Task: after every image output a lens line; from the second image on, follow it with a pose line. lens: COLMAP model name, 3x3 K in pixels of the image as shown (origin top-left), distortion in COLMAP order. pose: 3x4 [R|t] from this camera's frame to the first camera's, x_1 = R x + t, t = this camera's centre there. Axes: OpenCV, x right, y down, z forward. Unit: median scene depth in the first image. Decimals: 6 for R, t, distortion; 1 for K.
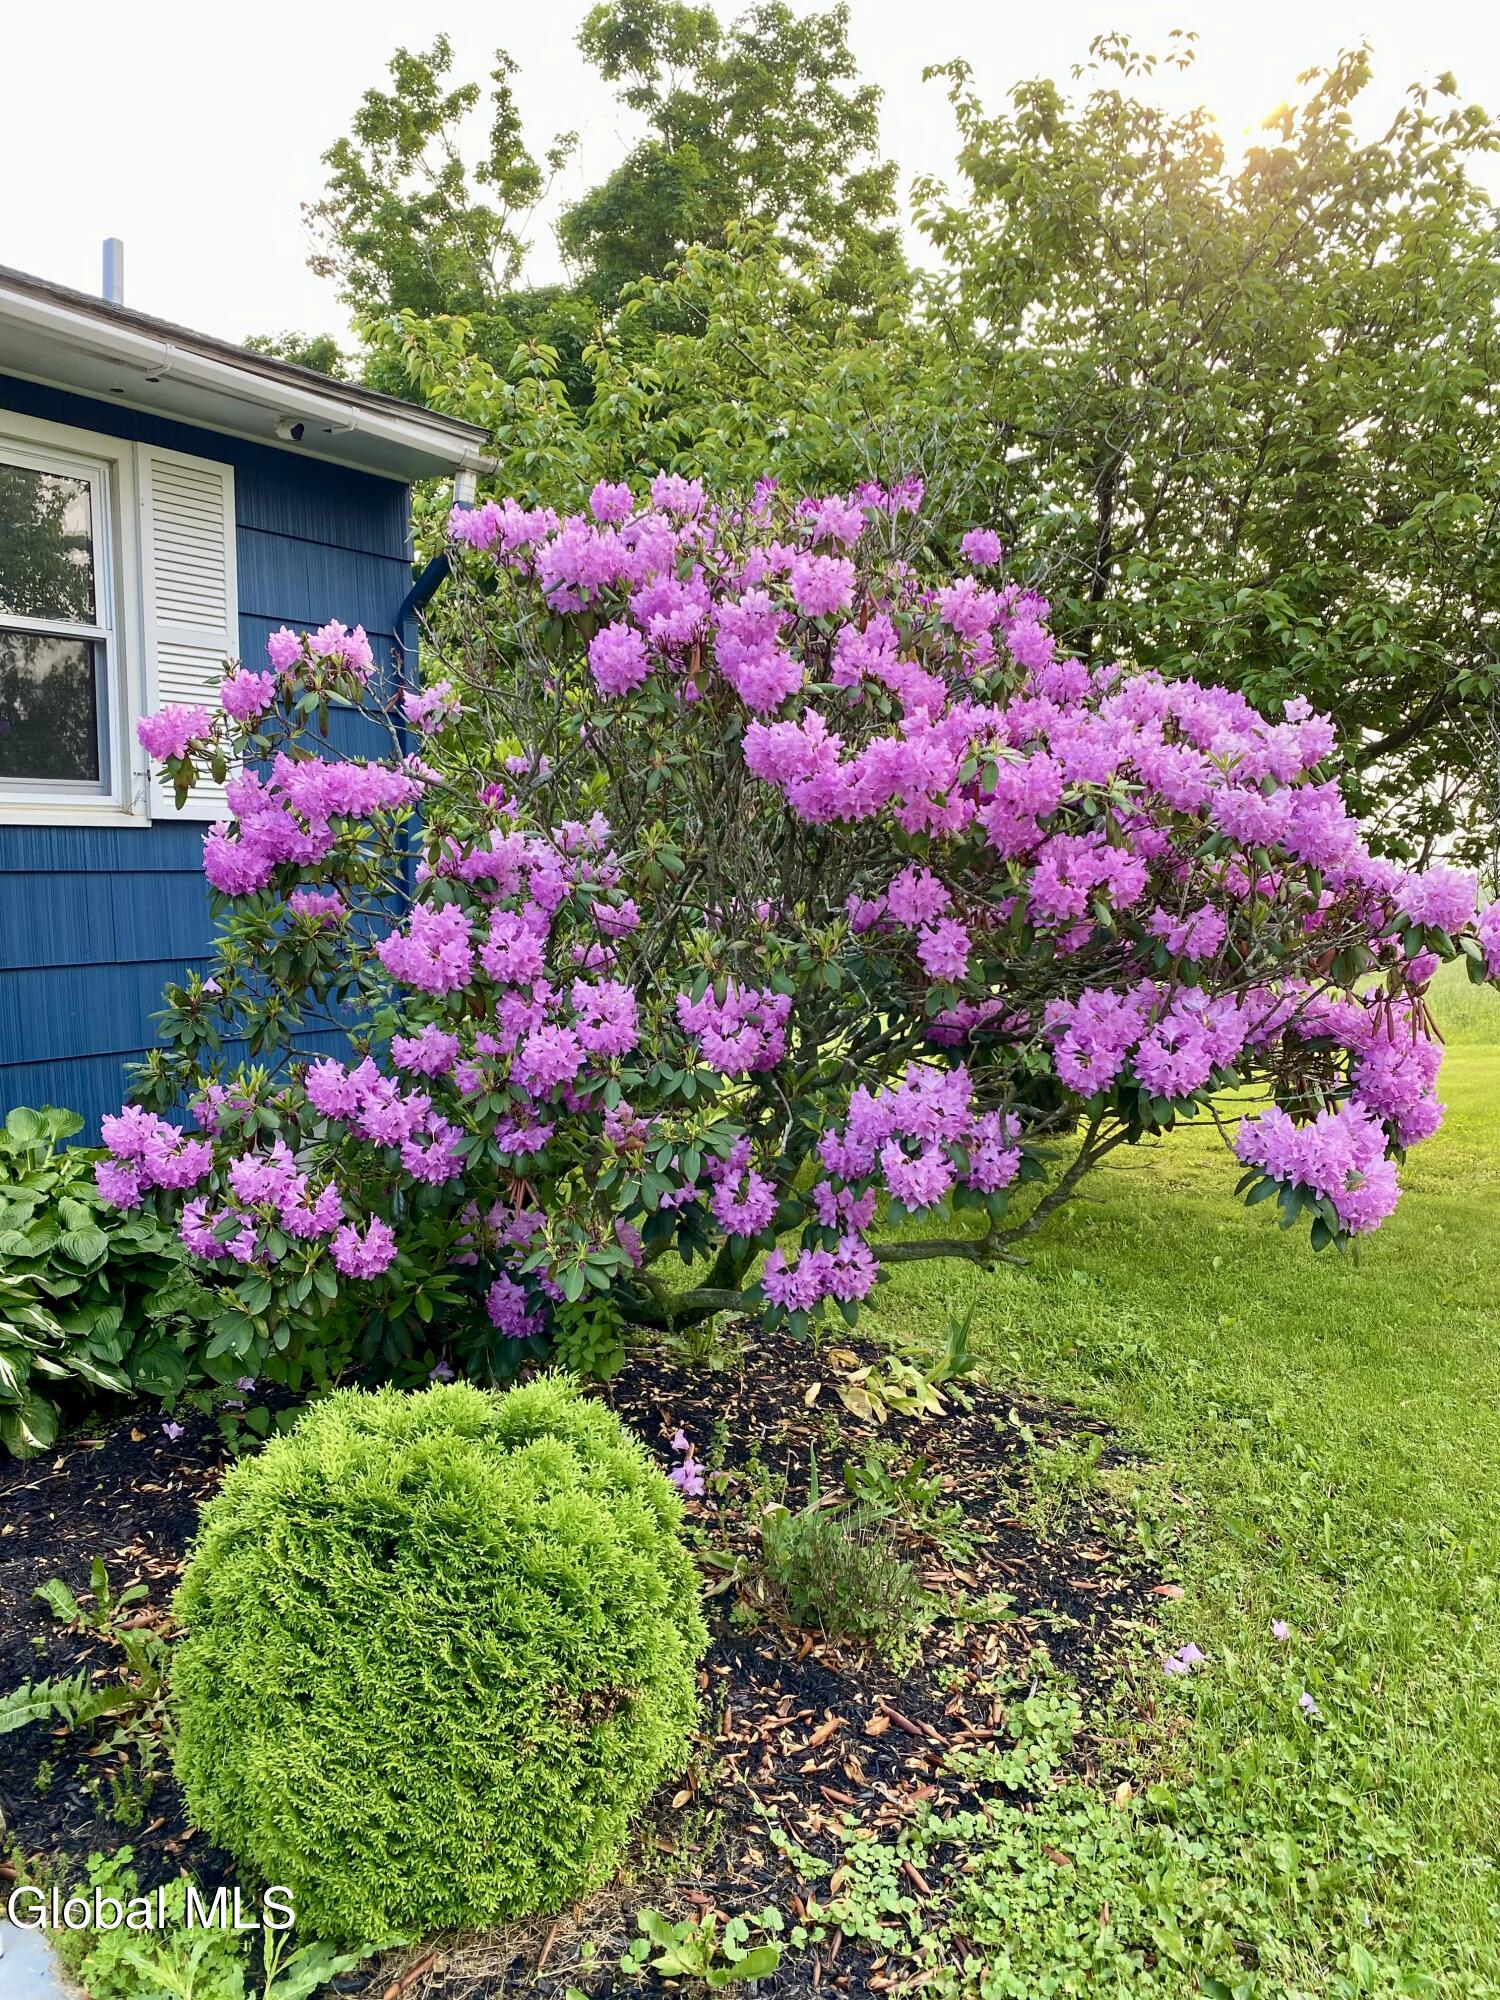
lens RADIAL K [[1509.9, 0, 766.4], [0, 1509.9, 990.5], [0, 0, 1]] dist [0.050306, -0.008095]
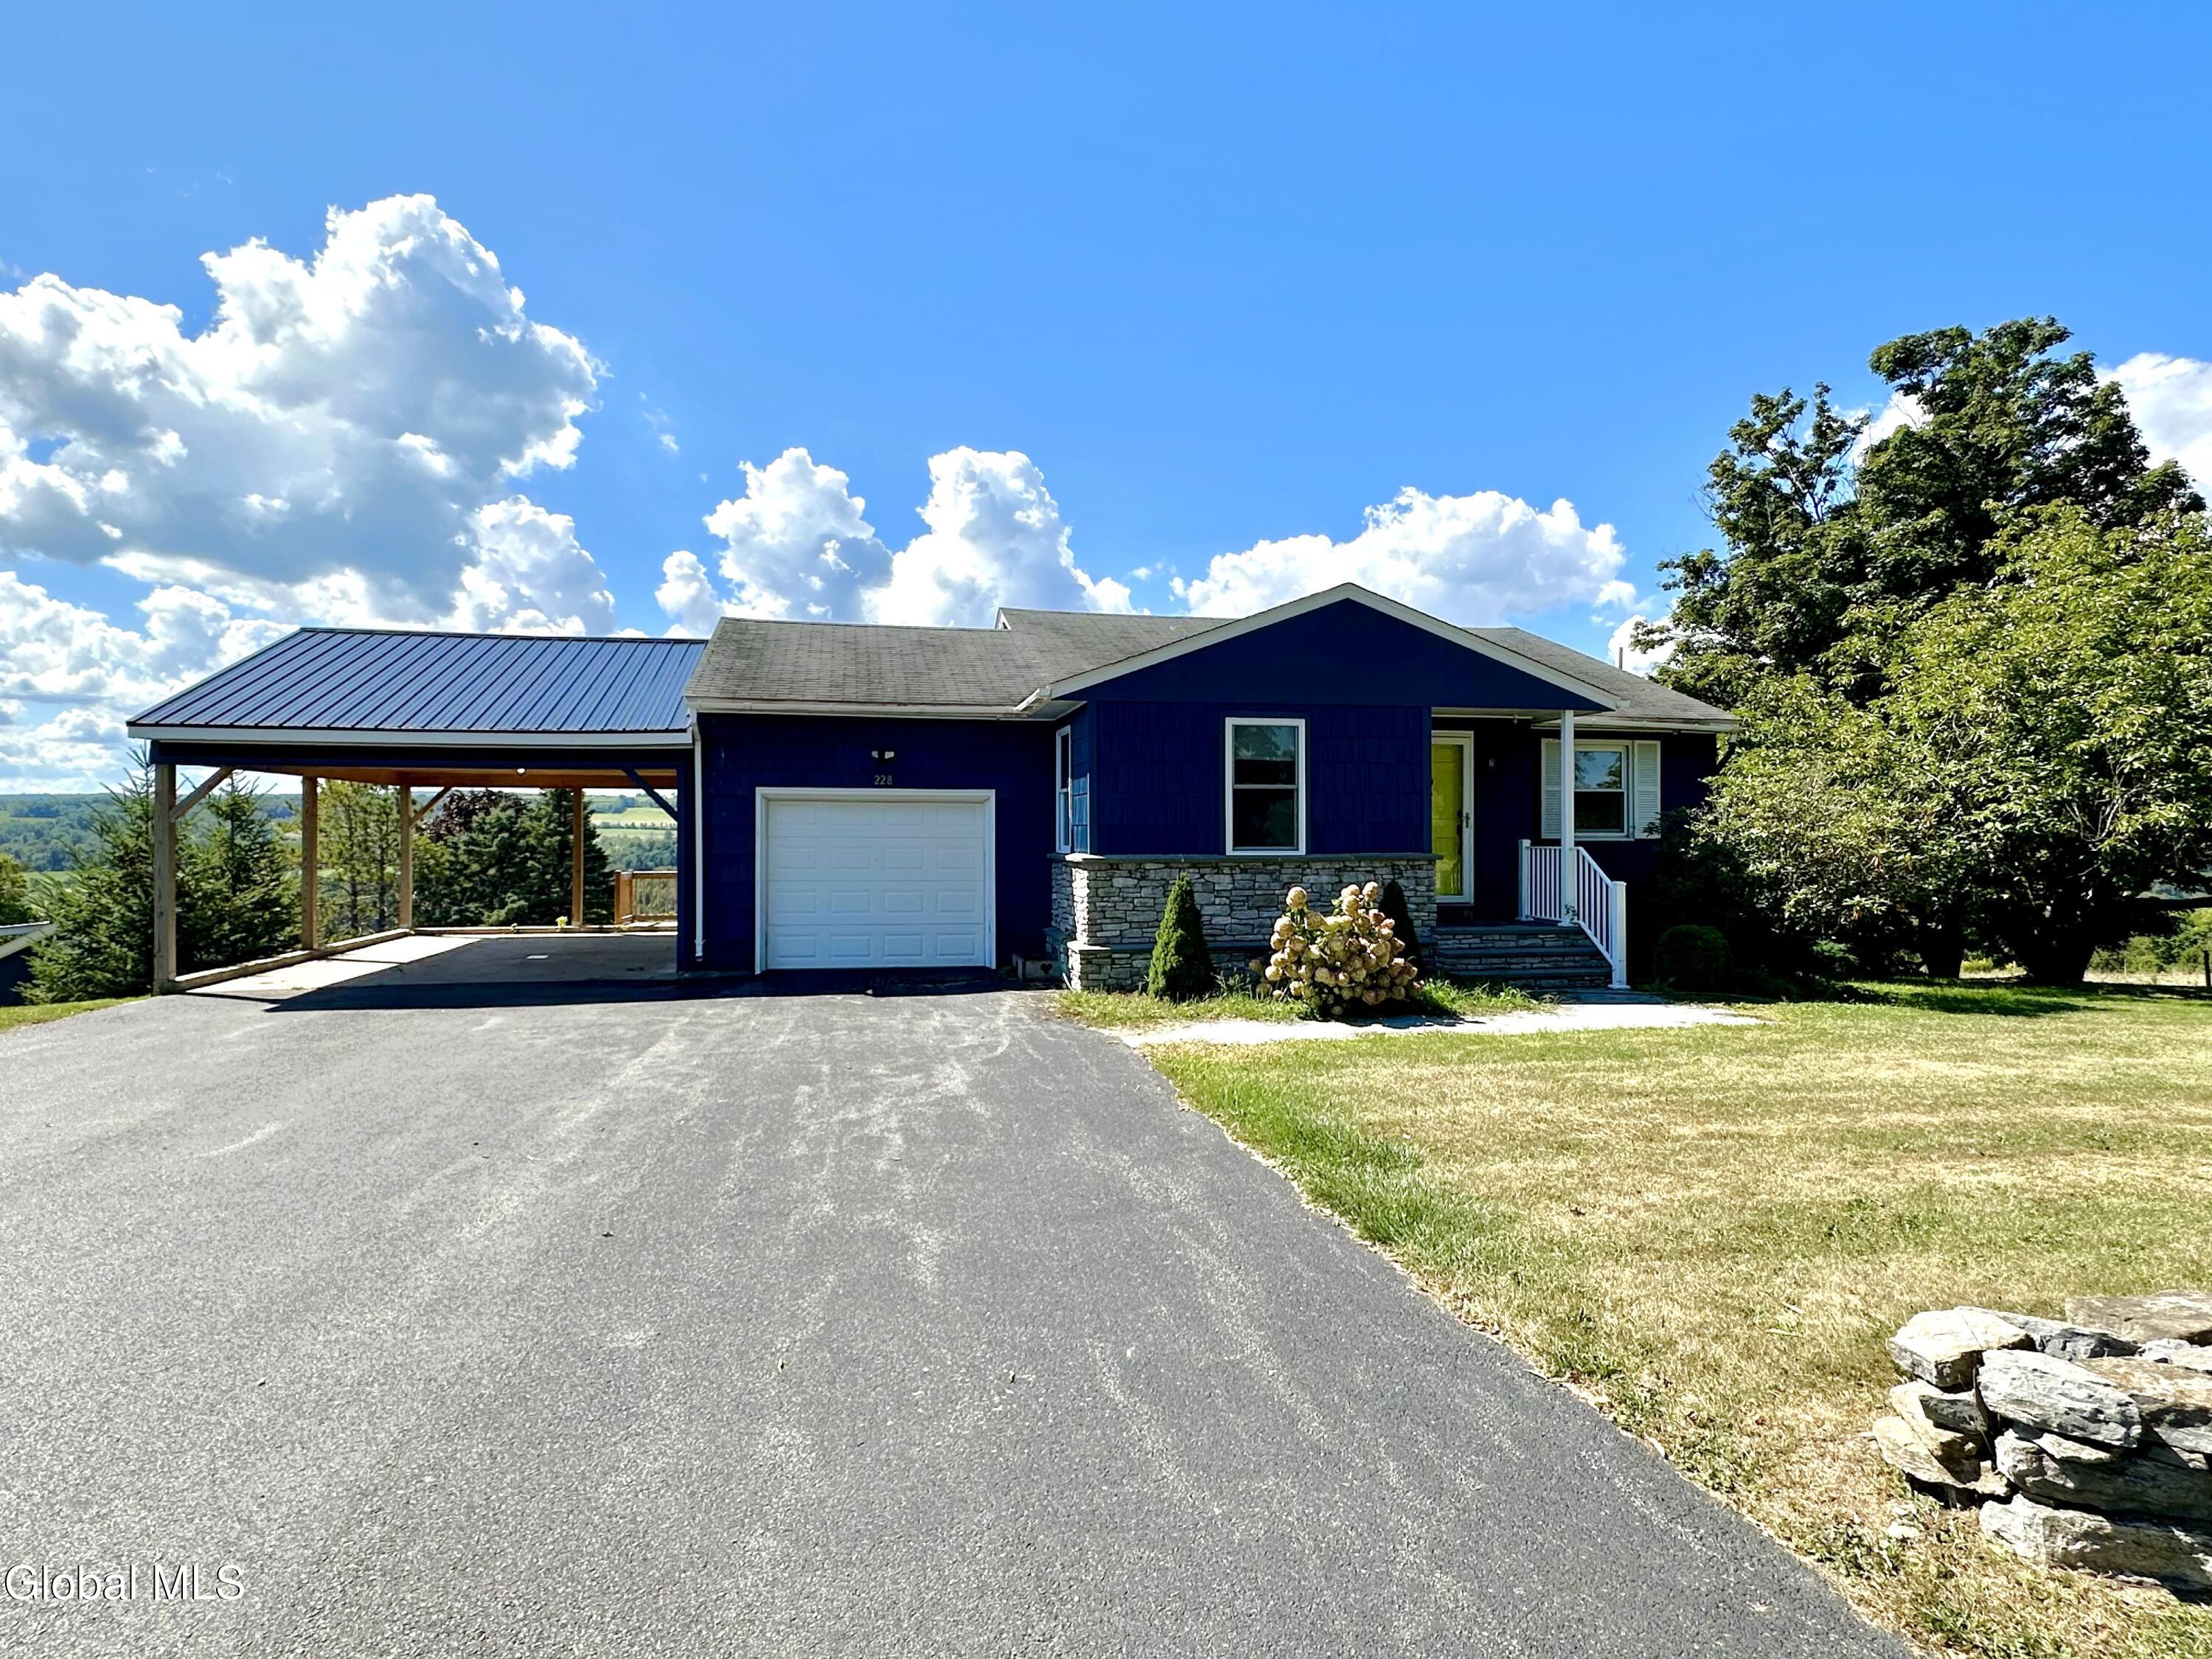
lens RADIAL K [[1167.0, 0, 1114.1], [0, 1167.0, 835.3], [0, 0, 1]] dist [-0.000311, -0.000530]
pose [[0.728962, -0.003092, -0.684547, 0.155830], [-0.056118, 0.996354, -0.064260, 0.033754], [0.682250, 0.085258, 0.726131, -0.487973]]
